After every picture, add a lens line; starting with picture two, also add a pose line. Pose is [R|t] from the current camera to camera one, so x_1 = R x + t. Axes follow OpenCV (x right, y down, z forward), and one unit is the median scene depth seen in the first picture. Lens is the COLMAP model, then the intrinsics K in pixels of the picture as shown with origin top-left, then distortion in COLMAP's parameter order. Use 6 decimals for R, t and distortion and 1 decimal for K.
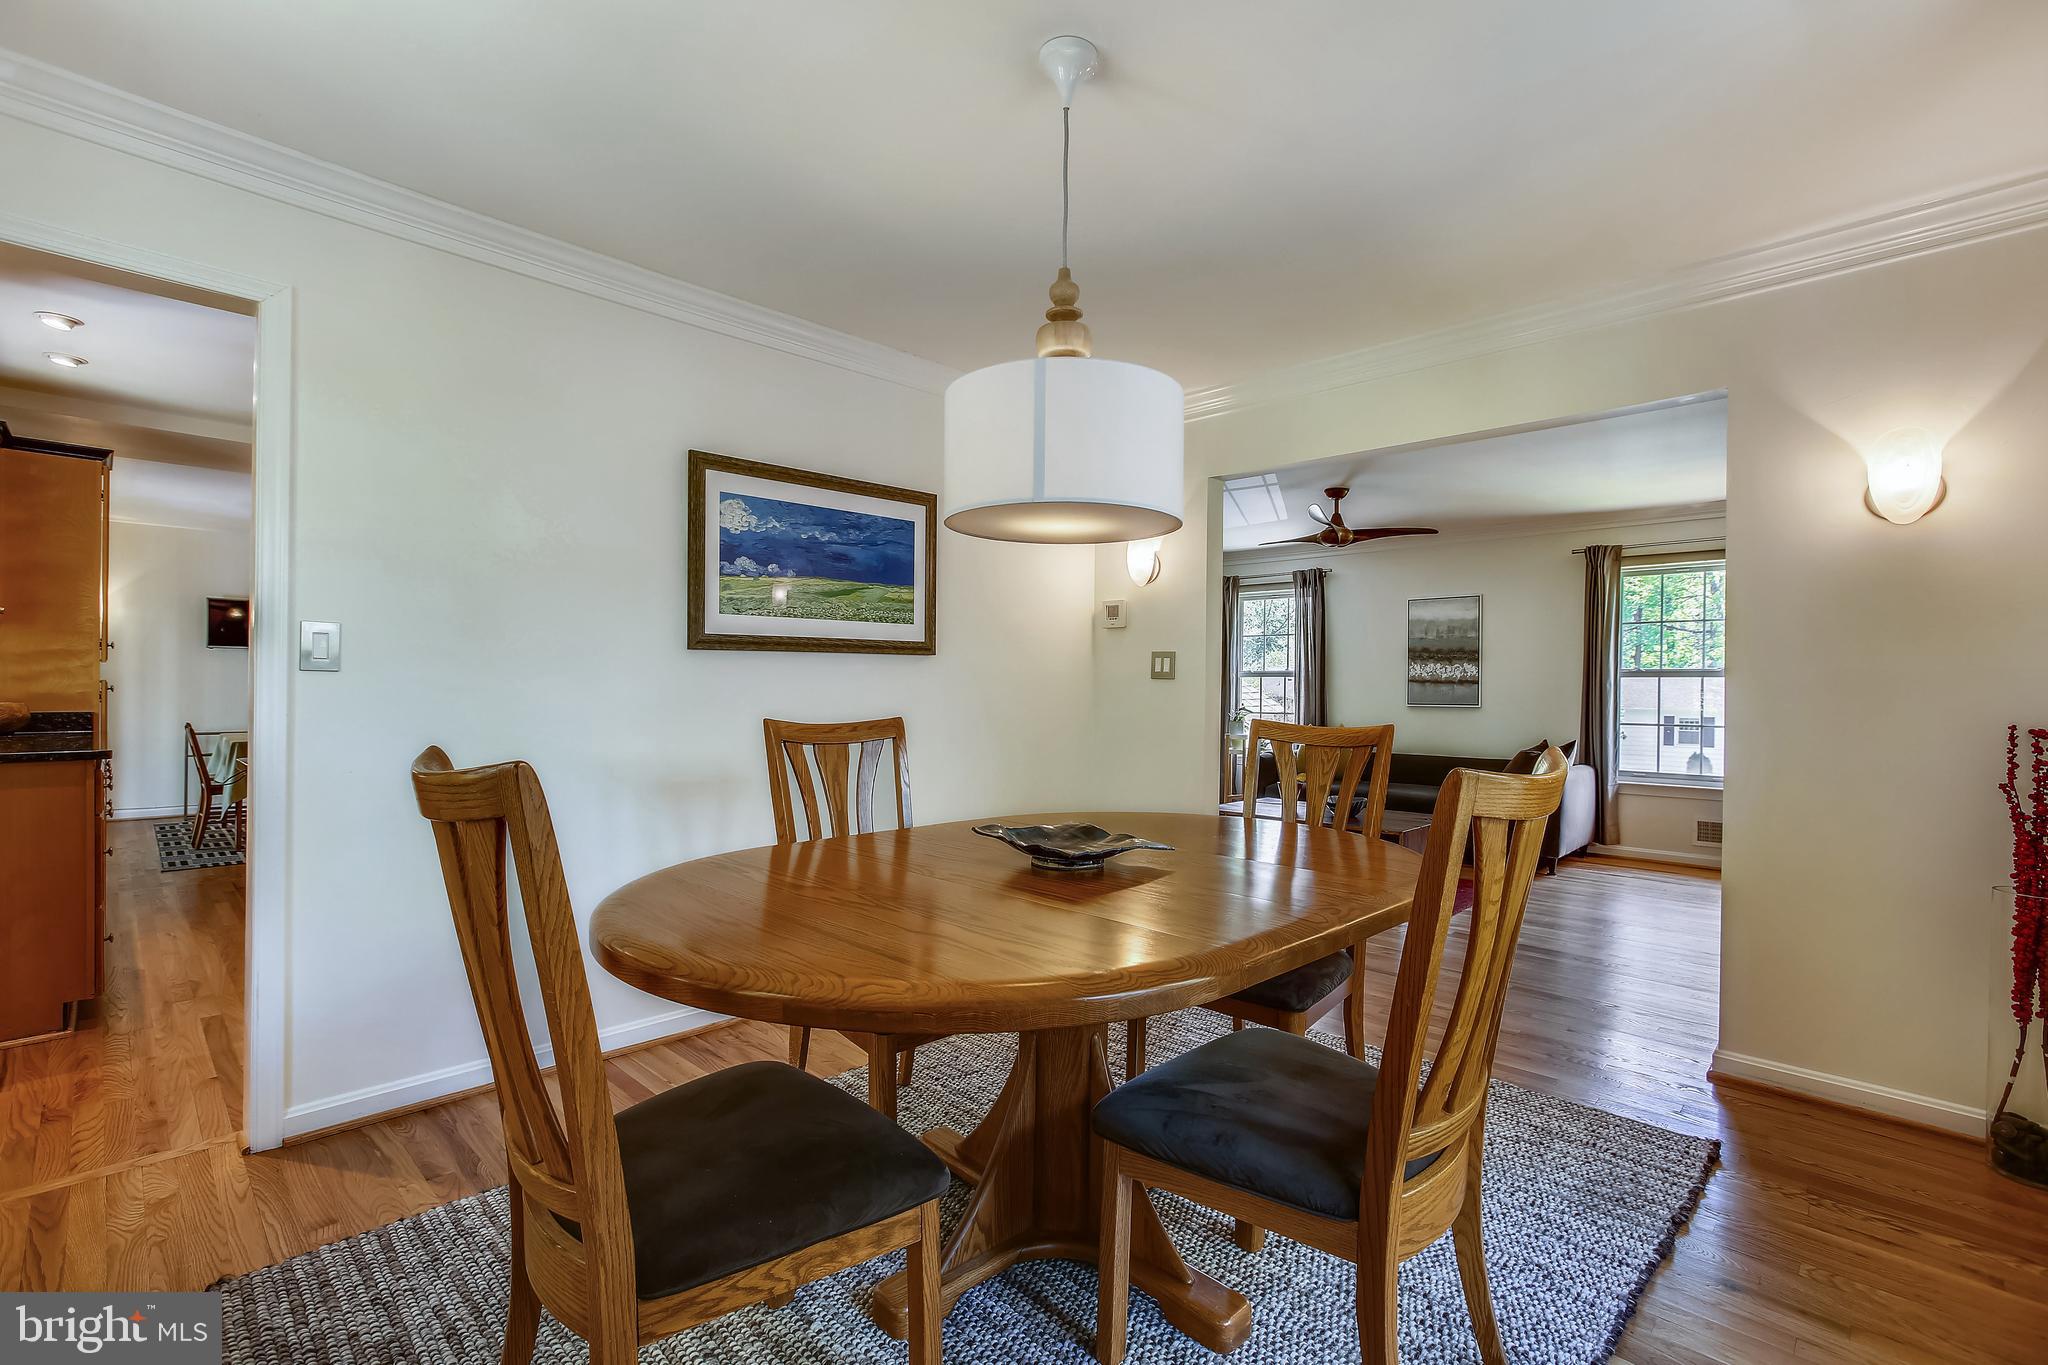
lens RADIAL K [[934.1, 0, 1024.6], [0, 934.1, 685.5], [0, 0, 1]] dist [-0.002765, -0.000171]
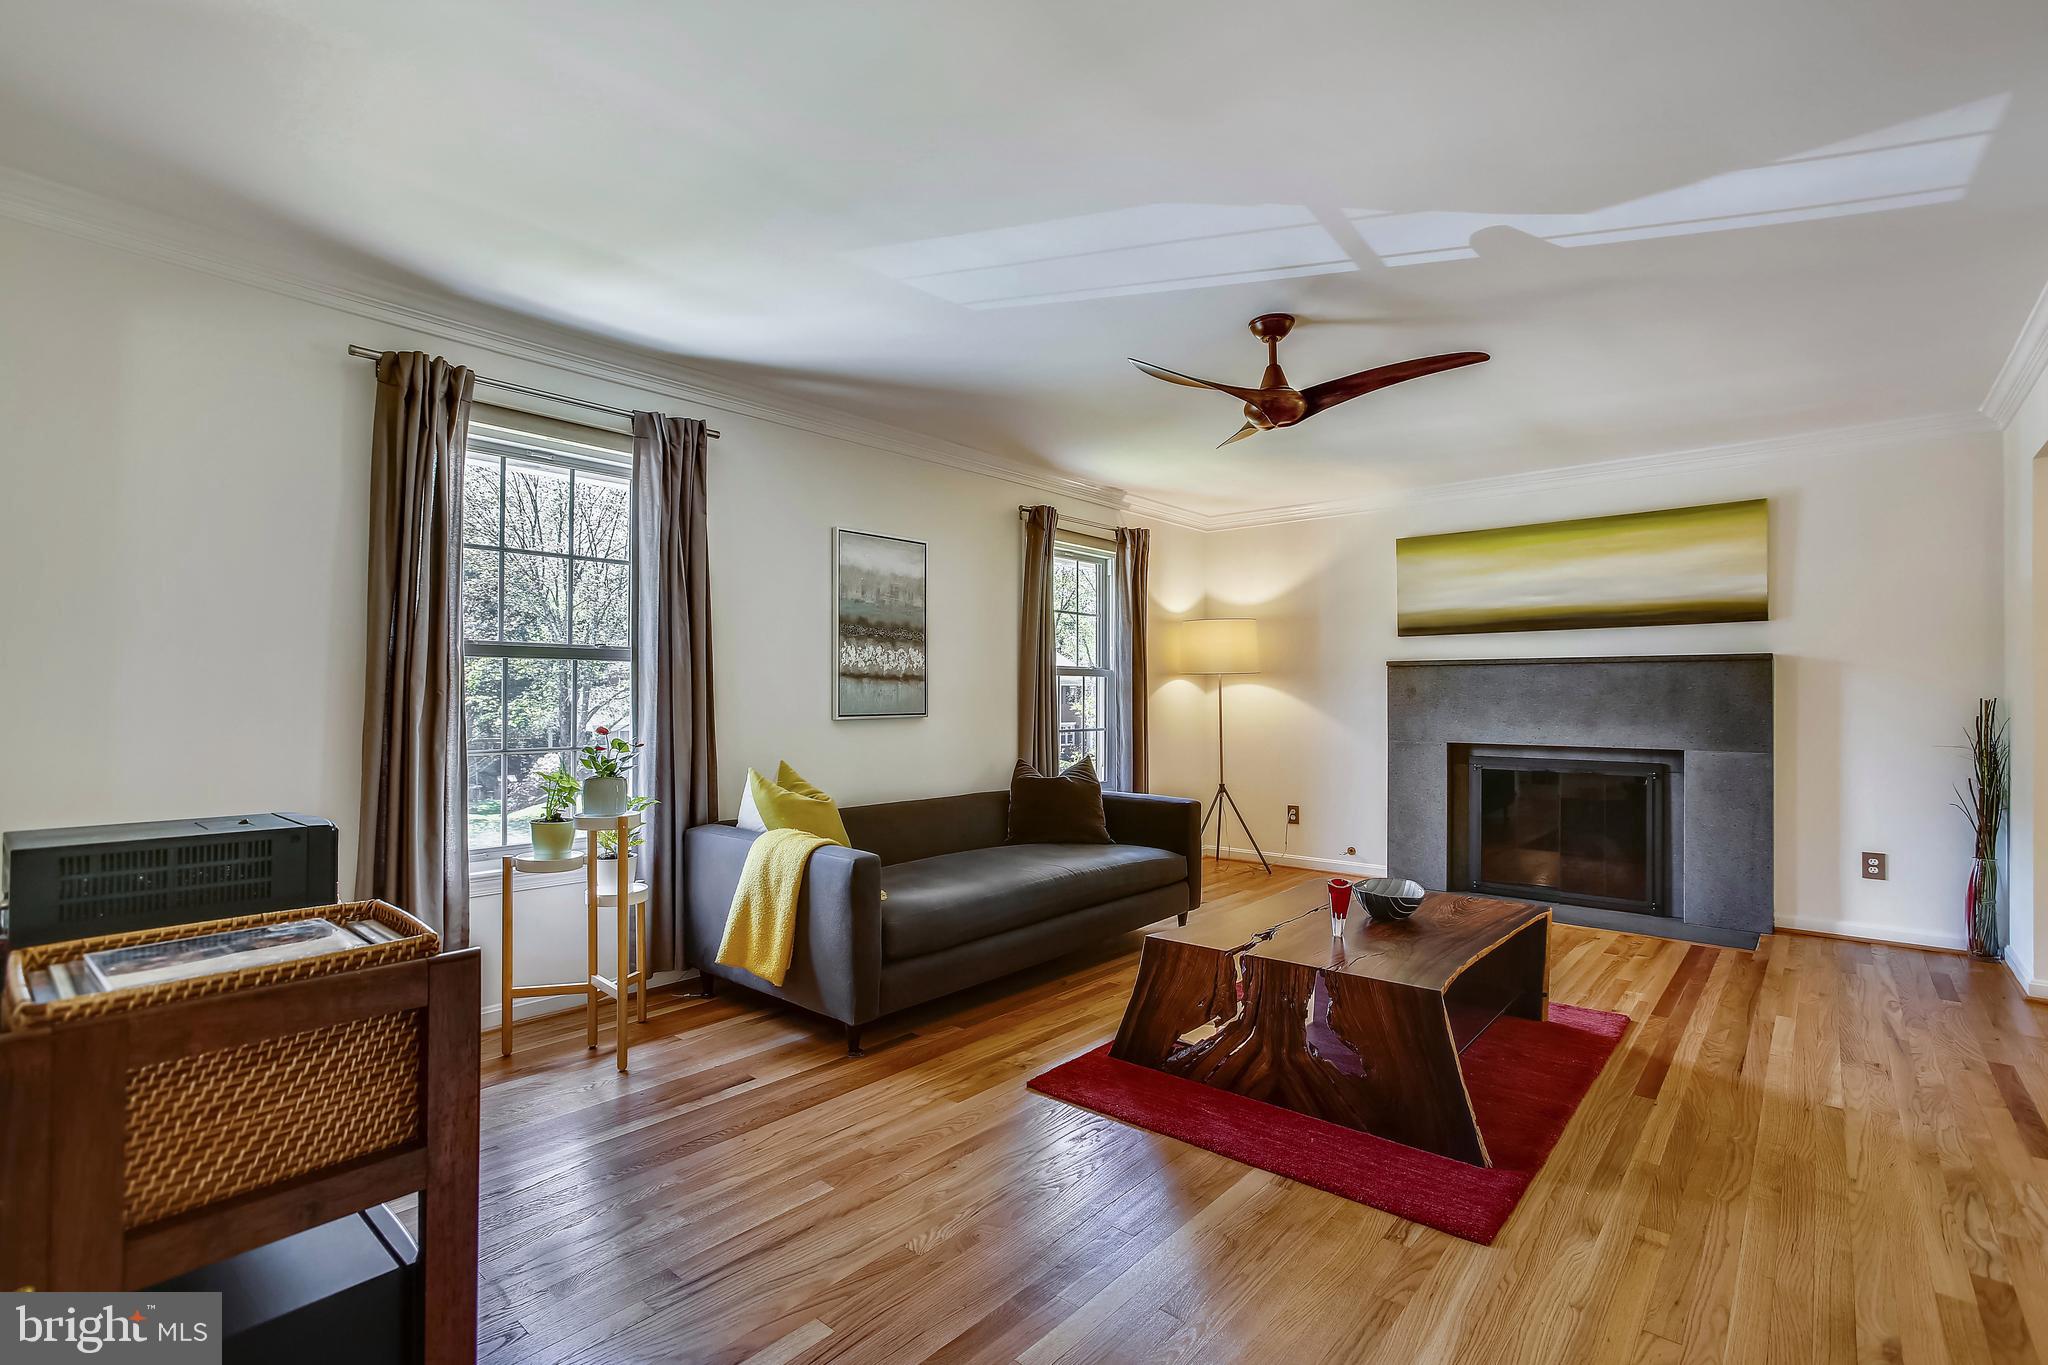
lens RADIAL K [[934.1, 0, 1023.4], [0, 934.1, 681.6], [0, 0, 1]] dist [-0.002765, -0.000171]
pose [[-0.062016, 0.001470, 0.998074, -0.153574], [-0.004533, 0.999988, -0.001754, -0.000423], [-0.998065, -0.004633, -0.062009, 0.948381]]
